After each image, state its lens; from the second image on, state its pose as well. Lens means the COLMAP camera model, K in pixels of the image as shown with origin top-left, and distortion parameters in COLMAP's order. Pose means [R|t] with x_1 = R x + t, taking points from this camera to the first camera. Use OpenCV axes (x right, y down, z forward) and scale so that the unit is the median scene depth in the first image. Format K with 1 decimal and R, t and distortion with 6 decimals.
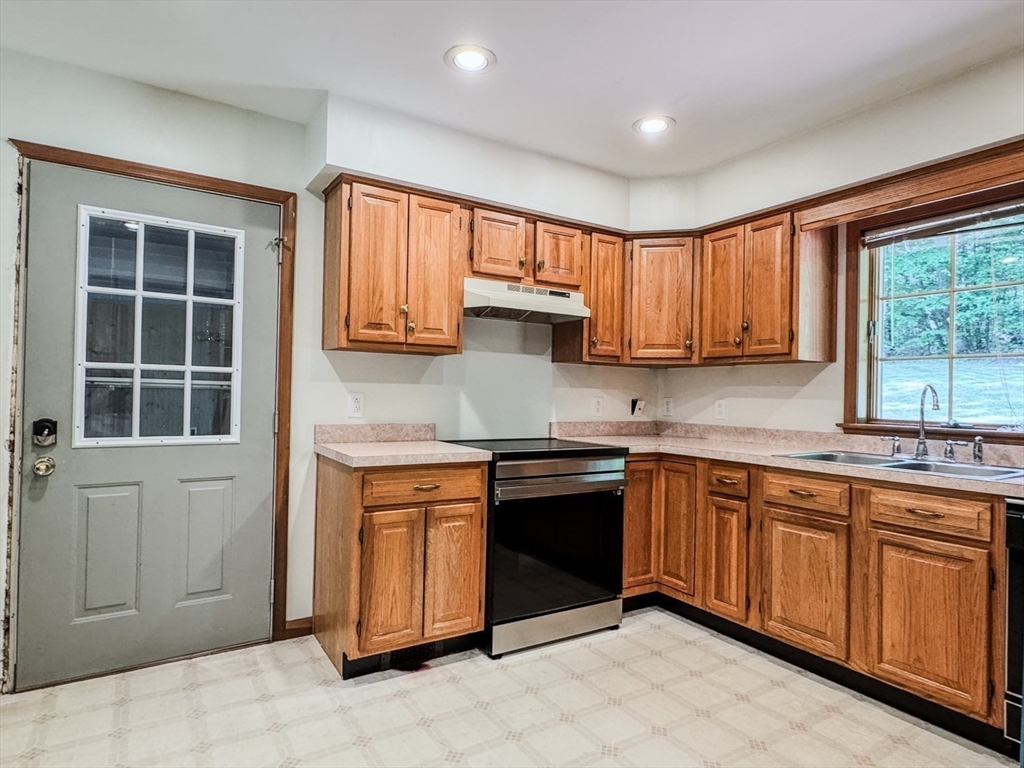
lens RADIAL K [[587.6, 0, 509.8], [0, 587.6, 381.8], [0, 0, 1]] dist [0.003487, -0.000935]
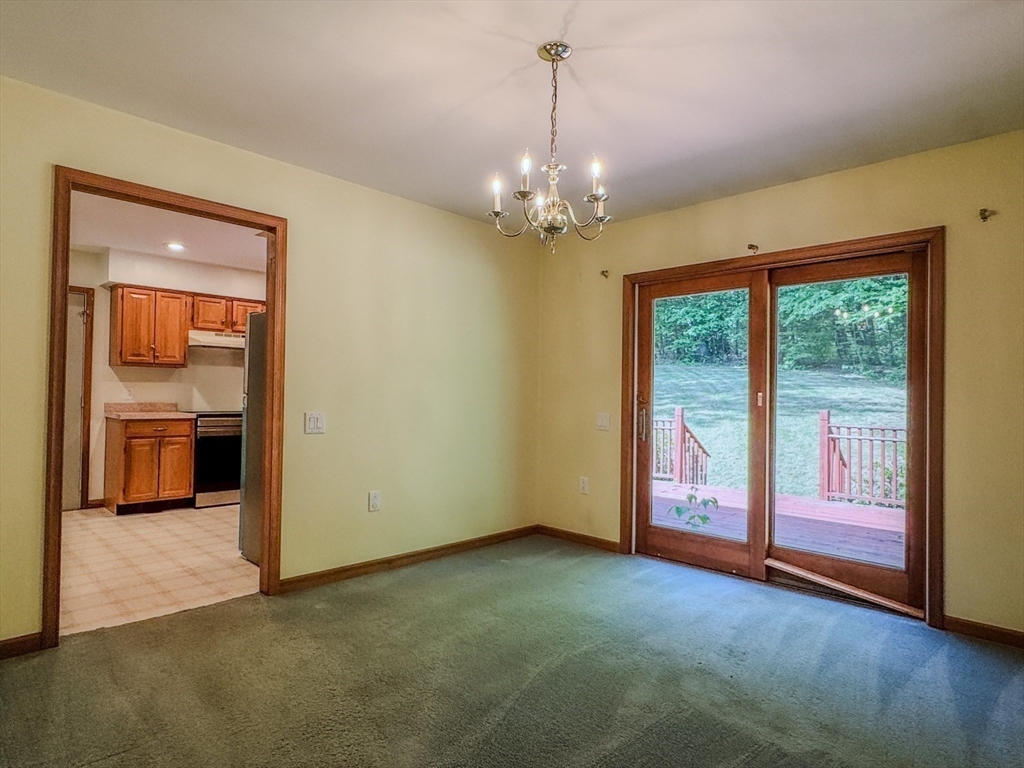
lens RADIAL K [[587.6, 0, 510.4], [0, 587.6, 382.2], [0, 0, 1]] dist [0.003487, -0.000935]
pose [[0.970913, 0.002781, 0.239416, 0.562462], [-0.004705, 0.999961, 0.007464, -0.019653], [-0.239386, -0.008373, 0.970888, -1.355620]]
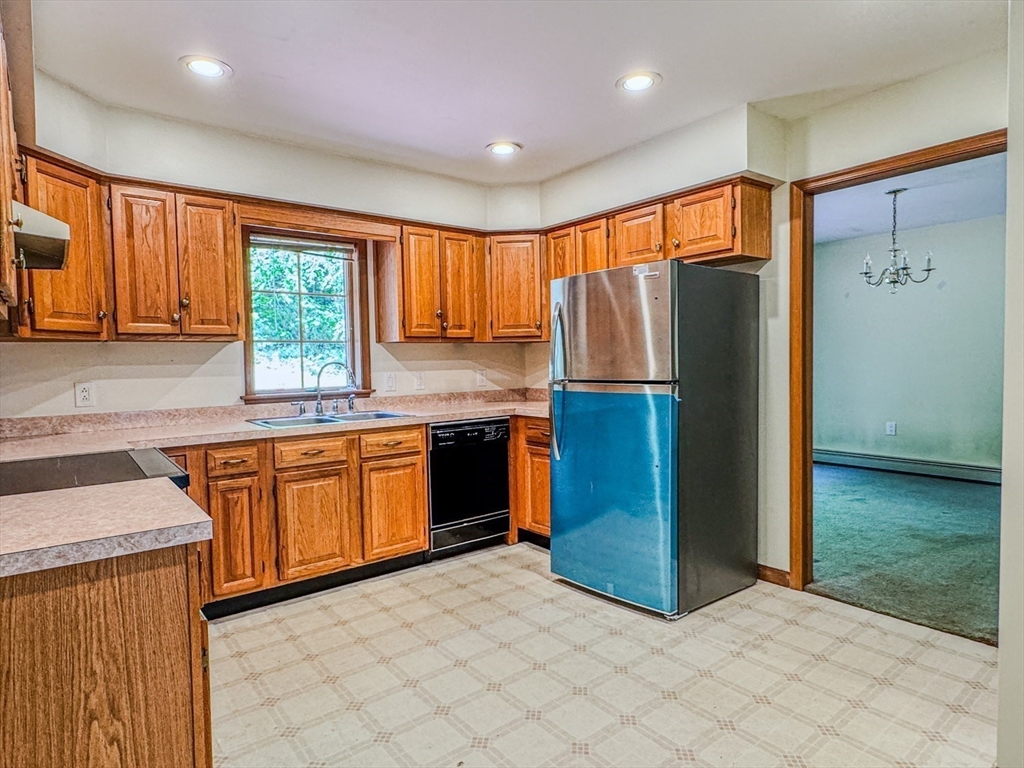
lens RADIAL K [[587.6, 0, 512.4], [0, 587.6, 378.1], [0, 0, 1]] dist [0.003487, -0.000935]
pose [[-0.115011, -0.048110, 0.992198, -0.717109], [-0.005462, 0.998842, 0.047799, -0.025427], [-0.993349, 0.000078, -0.115141, 0.682597]]
